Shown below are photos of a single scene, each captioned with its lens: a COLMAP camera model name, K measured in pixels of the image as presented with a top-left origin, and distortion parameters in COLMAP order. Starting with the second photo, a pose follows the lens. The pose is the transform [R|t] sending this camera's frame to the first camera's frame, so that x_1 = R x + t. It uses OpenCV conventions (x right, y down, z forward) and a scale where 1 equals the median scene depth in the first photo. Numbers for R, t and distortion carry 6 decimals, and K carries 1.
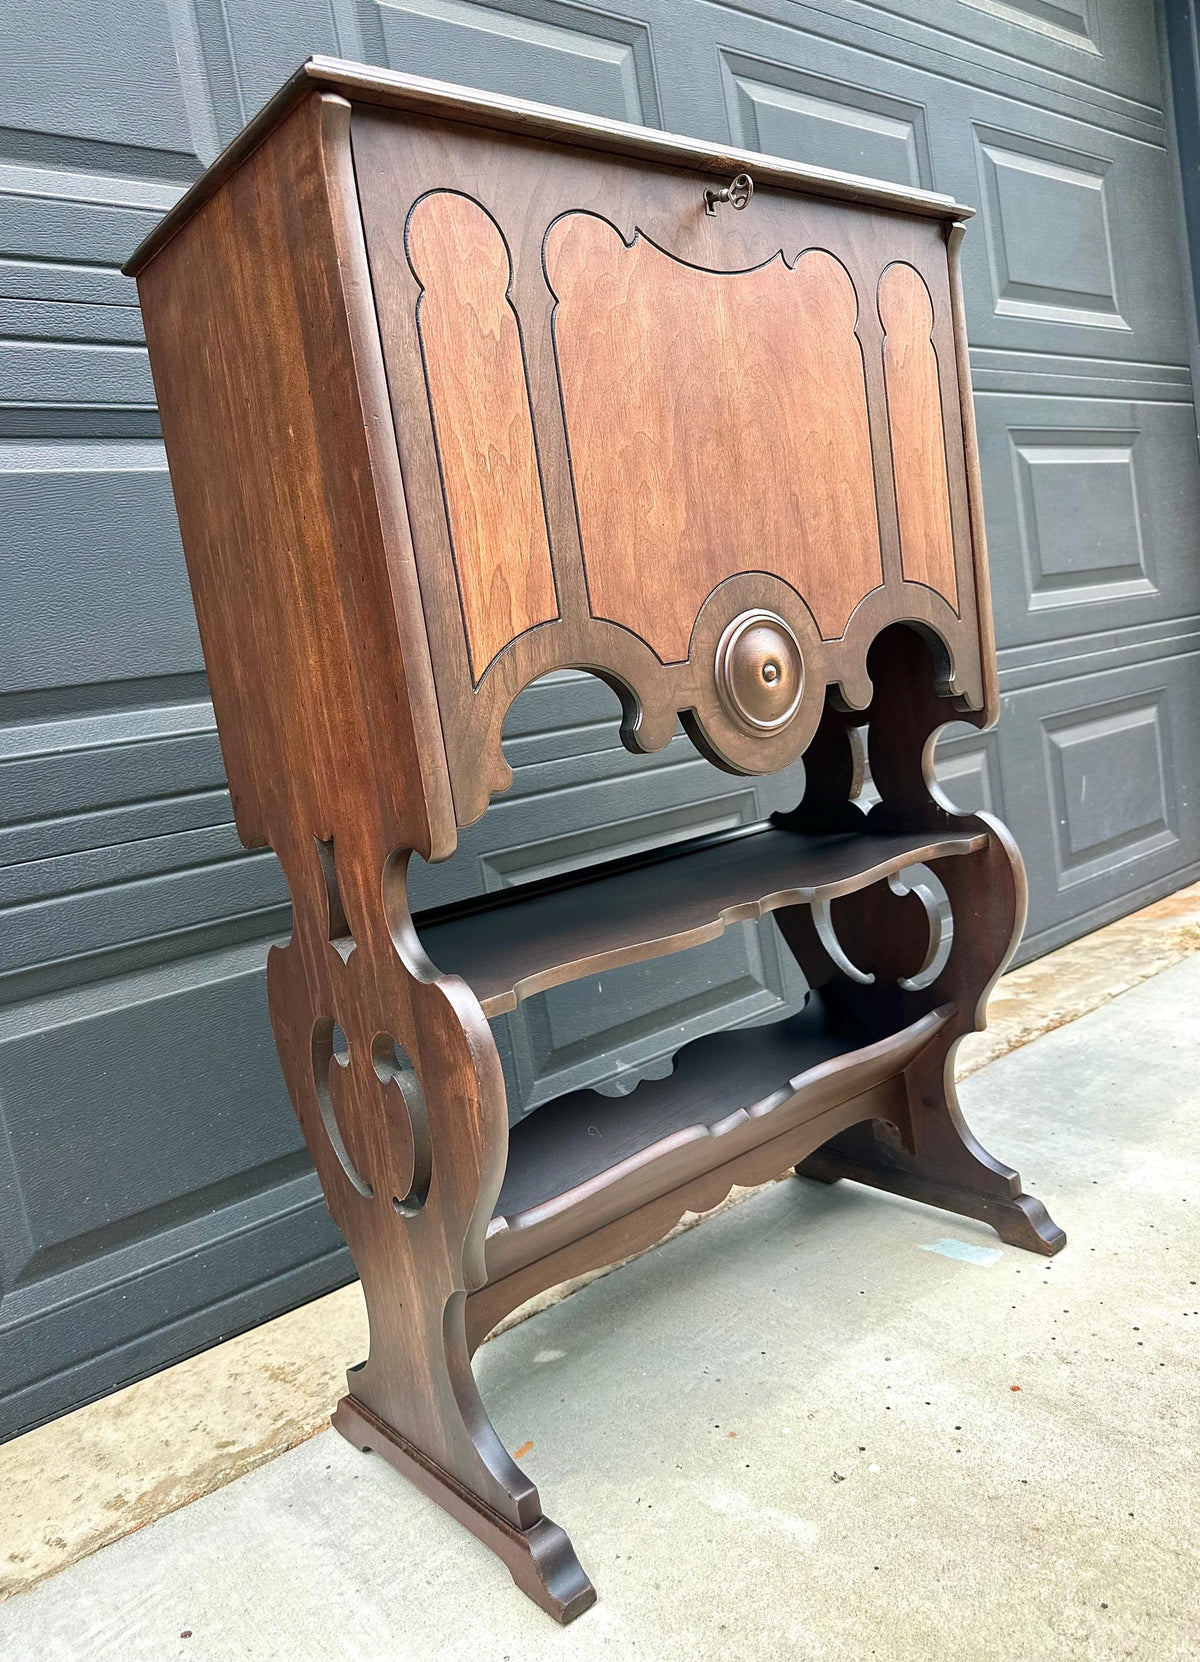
lens RADIAL K [[1179.0, 0, 582.7], [0, 1179.0, 839.4], [0, 0, 1]] dist [0.107528, -0.183253]
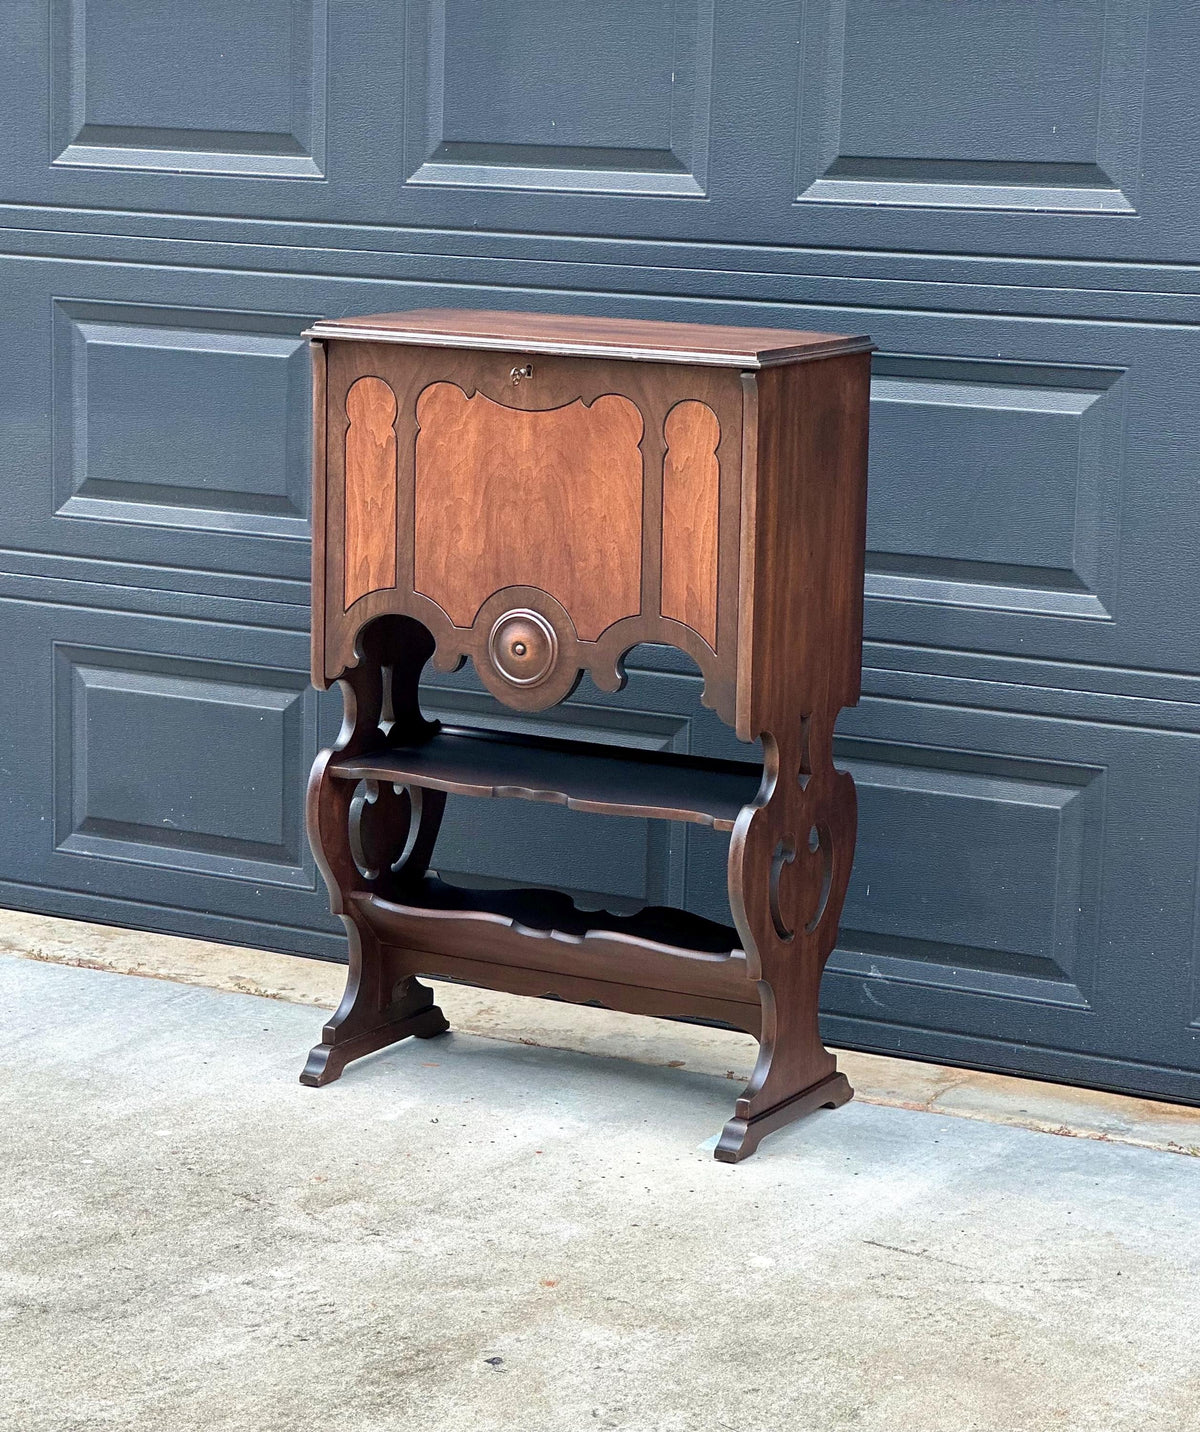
lens RADIAL K [[3735.3, 0, 625.0], [0, 3735.3, 737.2], [0, 0, 1]] dist [-0.339806, 9.764936]
pose [[0.372542, 0.316980, -0.872202, 4.290269], [-0.199487, 0.945239, 0.258316, -1.255950], [0.906321, 0.077760, 0.415374, -0.880781]]
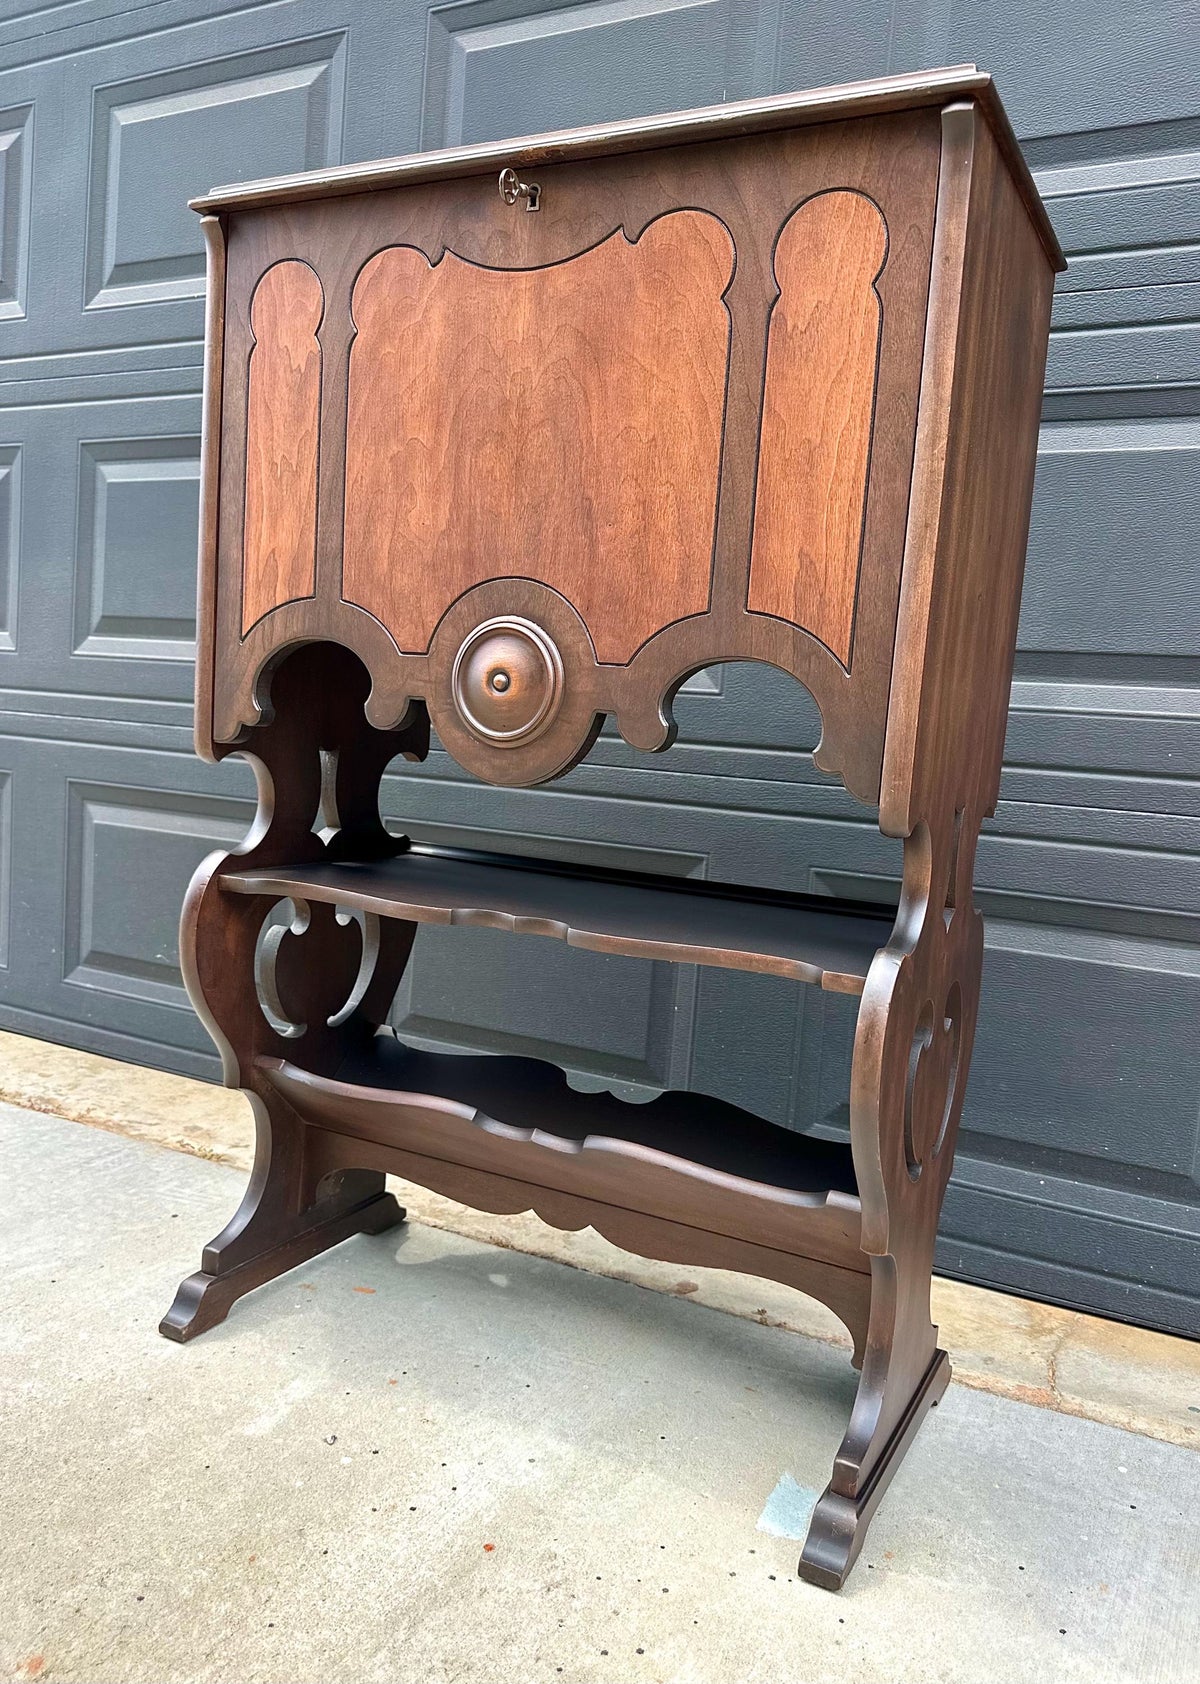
lens RADIAL K [[1235.0, 0, 639.0], [0, 1235.0, 860.5], [0, 0, 1]] dist [0.142883, -0.282548]
pose [[0.403918, 0.270423, -0.873911, 1.052254], [-0.250222, 0.951537, 0.178792, -0.196312], [0.879909, 0.146454, 0.452009, 0.611406]]
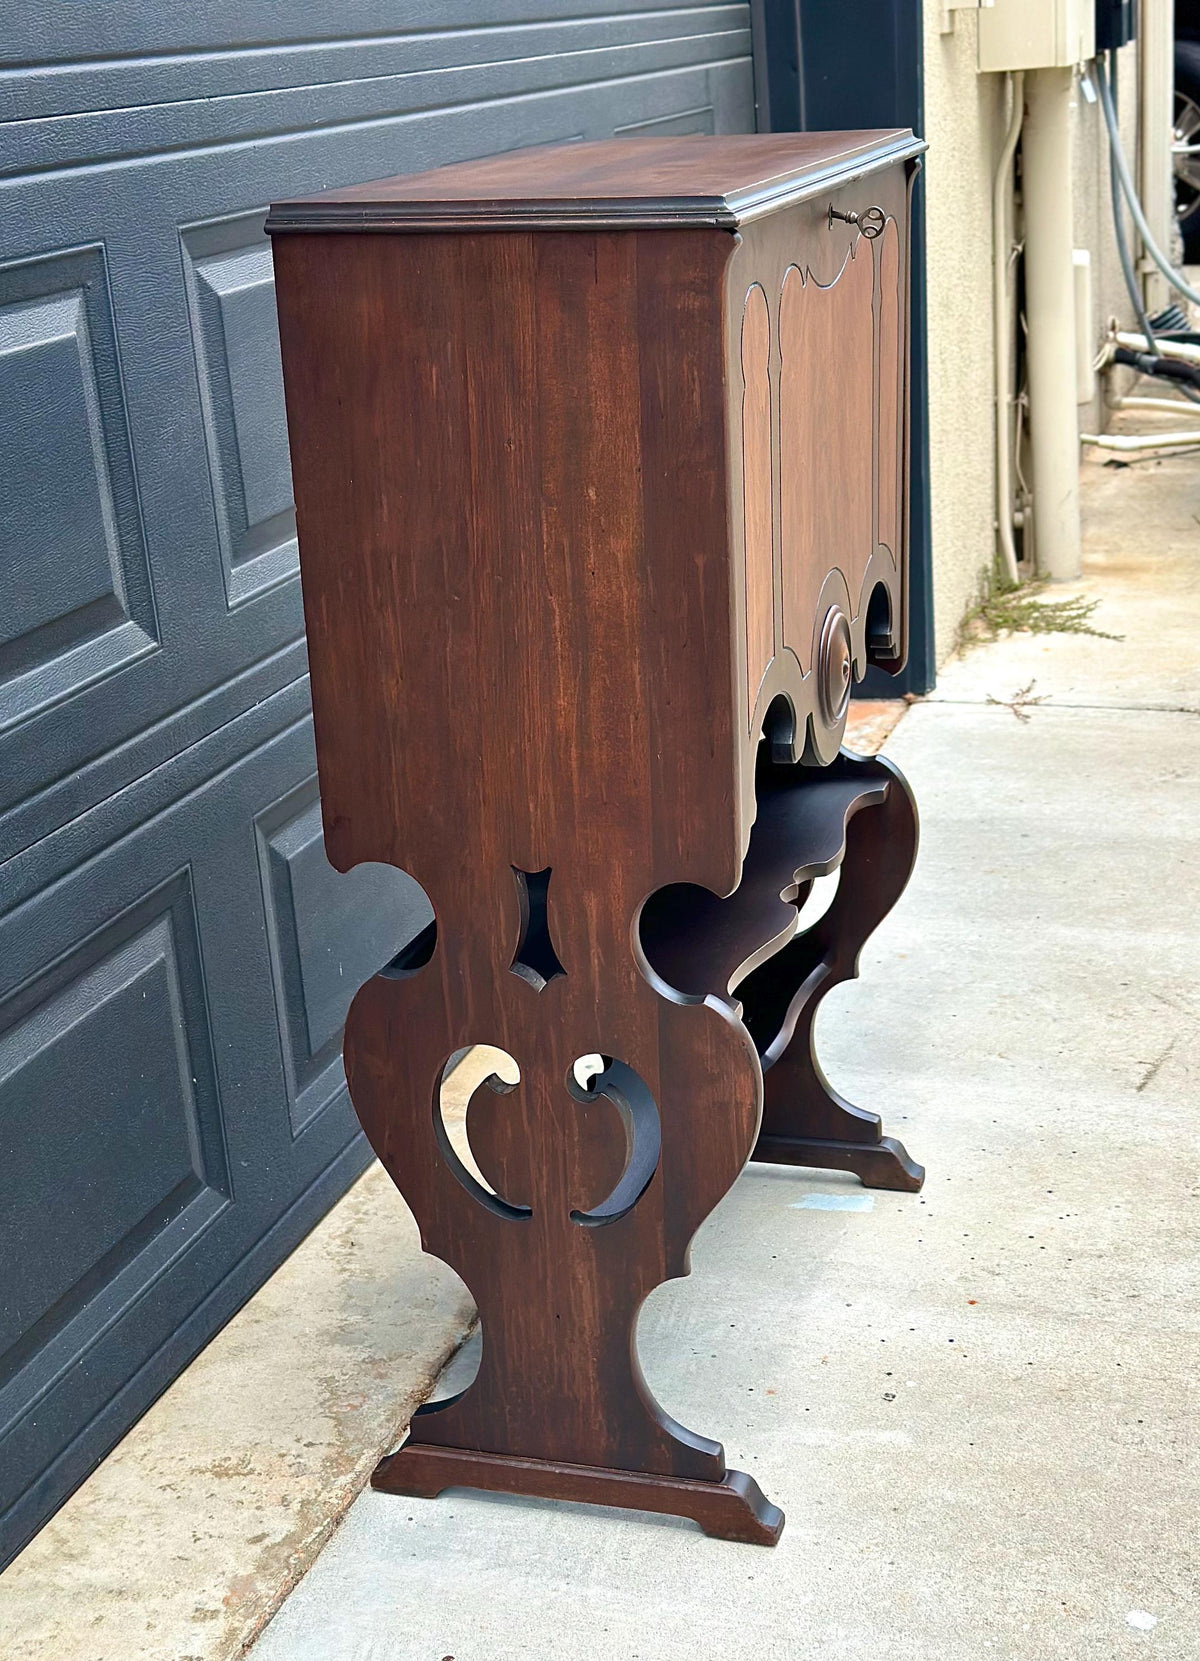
lens RADIAL K [[2529.9, 0, 577.4], [0, 2529.9, 898.3], [0, 0, 1]] dist [0.125149, -0.115285]
pose [[0.829550, -0.090481, 0.551054, -1.174193], [0.007072, 0.988410, 0.151646, -0.257741], [-0.558388, -0.121901, 0.820575, -0.653393]]
